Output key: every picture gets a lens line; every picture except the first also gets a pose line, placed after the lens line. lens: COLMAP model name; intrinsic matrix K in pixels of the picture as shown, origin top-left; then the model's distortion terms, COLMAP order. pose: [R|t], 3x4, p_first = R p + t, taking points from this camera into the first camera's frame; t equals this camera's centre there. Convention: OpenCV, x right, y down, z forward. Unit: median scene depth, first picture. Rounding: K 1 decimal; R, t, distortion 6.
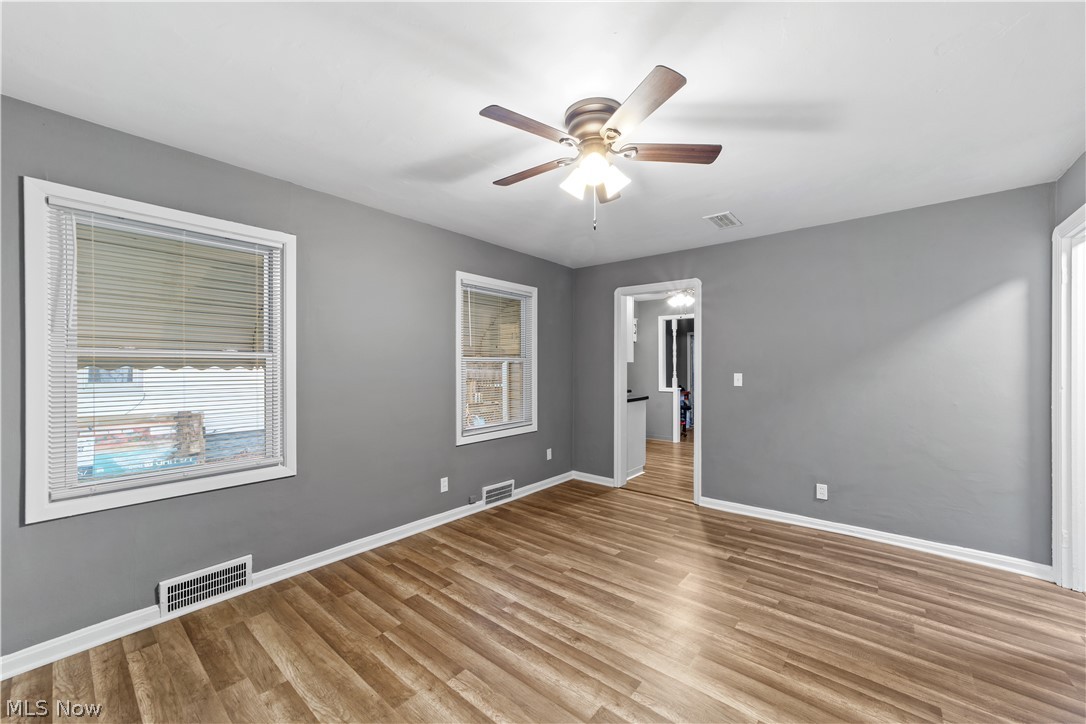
lens RADIAL K [[417.0, 0, 542.5], [0, 417.0, 369.4], [0, 0, 1]] dist [-0.017604, 0.009499]
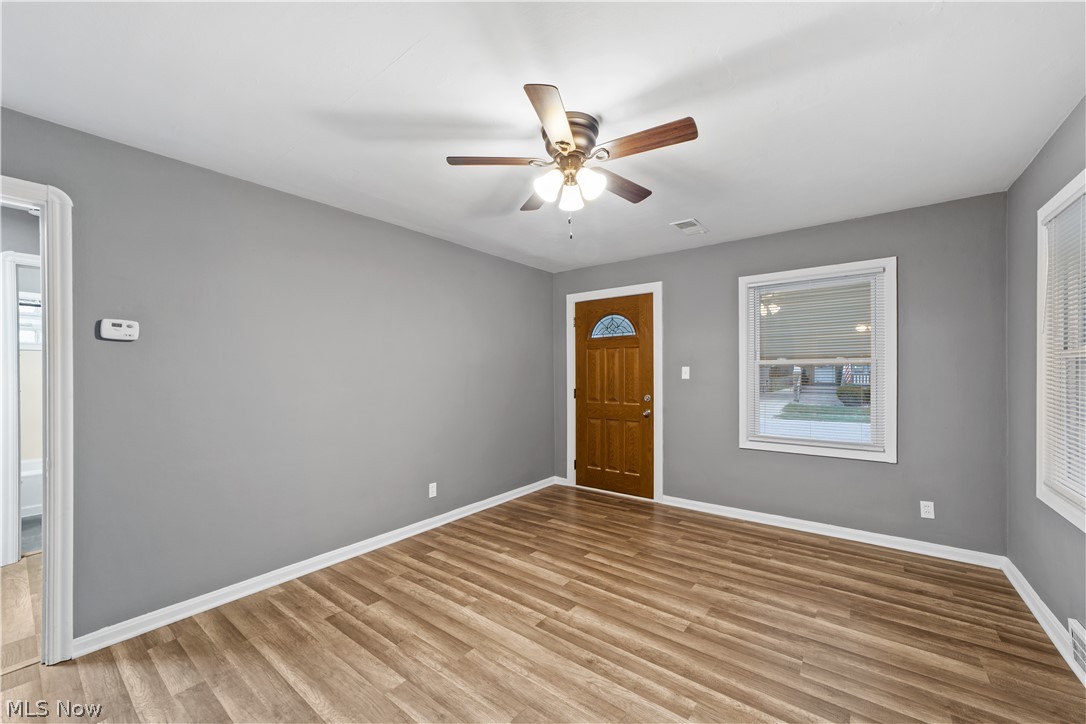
lens RADIAL K [[419.1, 0, 541.0], [0, 419.1, 375.0], [0, 0, 1]] dist [-0.017592, 0.009507]
pose [[-0.999454, 0.005515, -0.032589, 0.150065], [0.004922, 0.999822, 0.018235, -0.009907], [0.032683, 0.018065, -0.999302, 1.301670]]
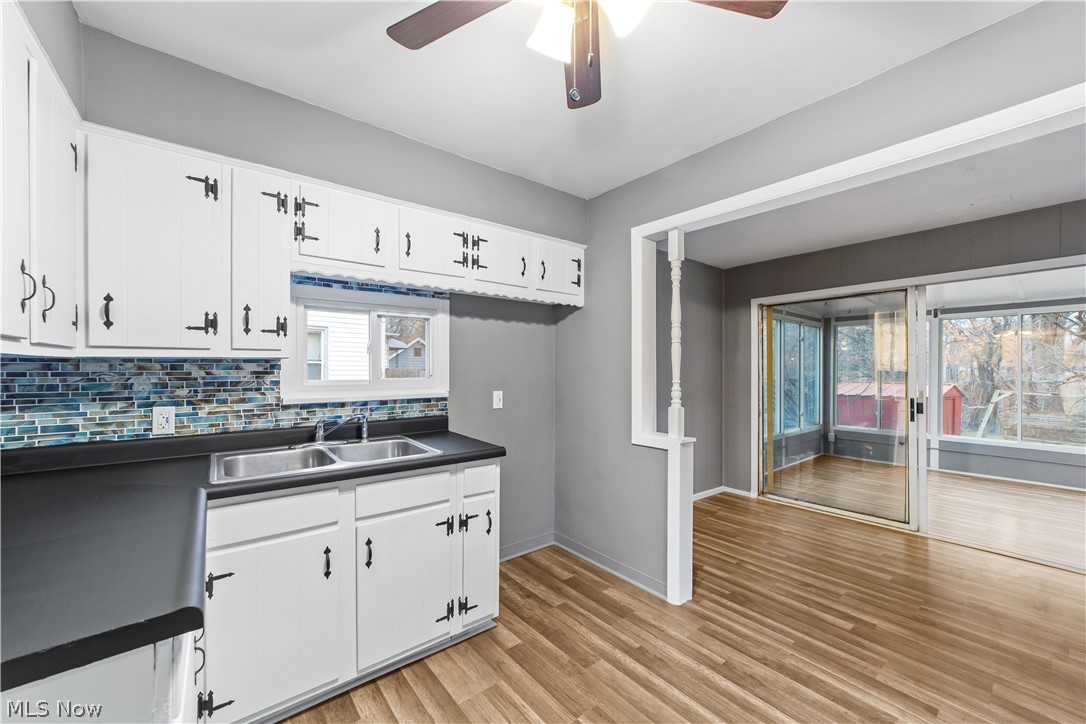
lens RADIAL K [[417.0, 0, 542.5], [0, 417.0, 369.4], [0, 0, 1]] dist [-0.017604, 0.009499]
pose [[0.978759, 0.002616, -0.204996, 0.669803], [-0.003911, 0.999975, -0.005911, -0.015661], [0.204975, 0.006588, 0.978745, 1.551172]]
